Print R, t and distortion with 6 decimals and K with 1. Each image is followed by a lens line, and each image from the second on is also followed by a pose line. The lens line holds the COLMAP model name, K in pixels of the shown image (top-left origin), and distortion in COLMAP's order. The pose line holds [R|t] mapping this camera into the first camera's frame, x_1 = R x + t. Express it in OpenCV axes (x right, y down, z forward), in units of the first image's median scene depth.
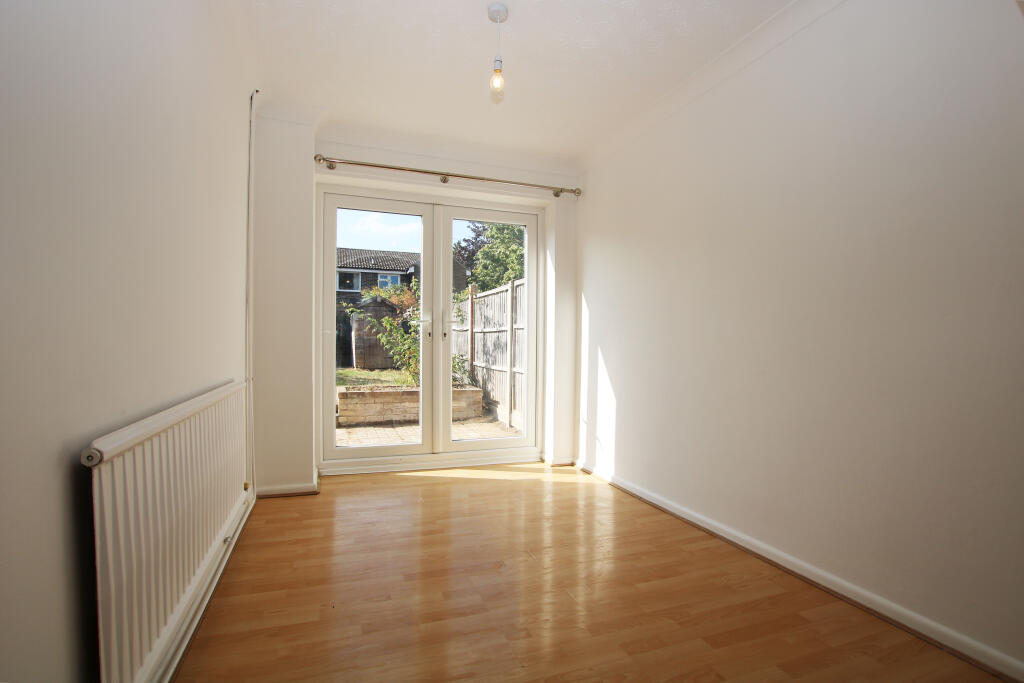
lens RADIAL K [[477.4, 0, 512.0], [0, 477.4, 341.5], [0, 0, 1]] dist [-0.002751, -0.000407]
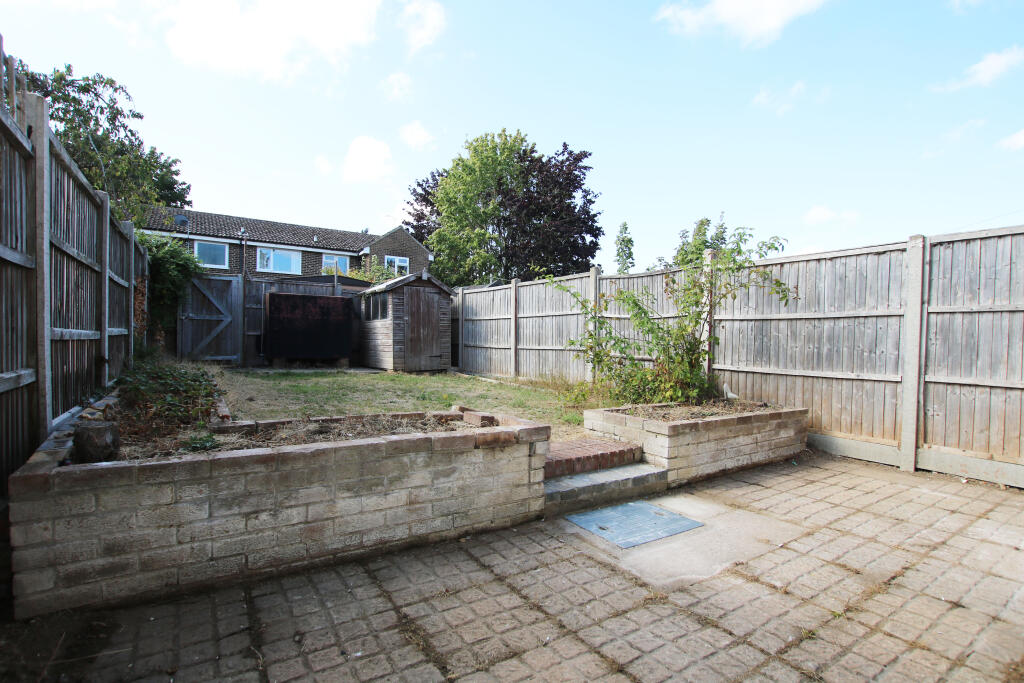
lens RADIAL K [[485.4, 0, 512.0], [0, 485.4, 341.5], [0, 0, 1]] dist [0.000241, 0.000022]
pose [[0.974580, 0.005167, 0.223979, -0.422429], [-0.006238, 0.999972, 0.004075, 0.008904], [-0.223952, -0.005368, 0.974585, 0.335487]]
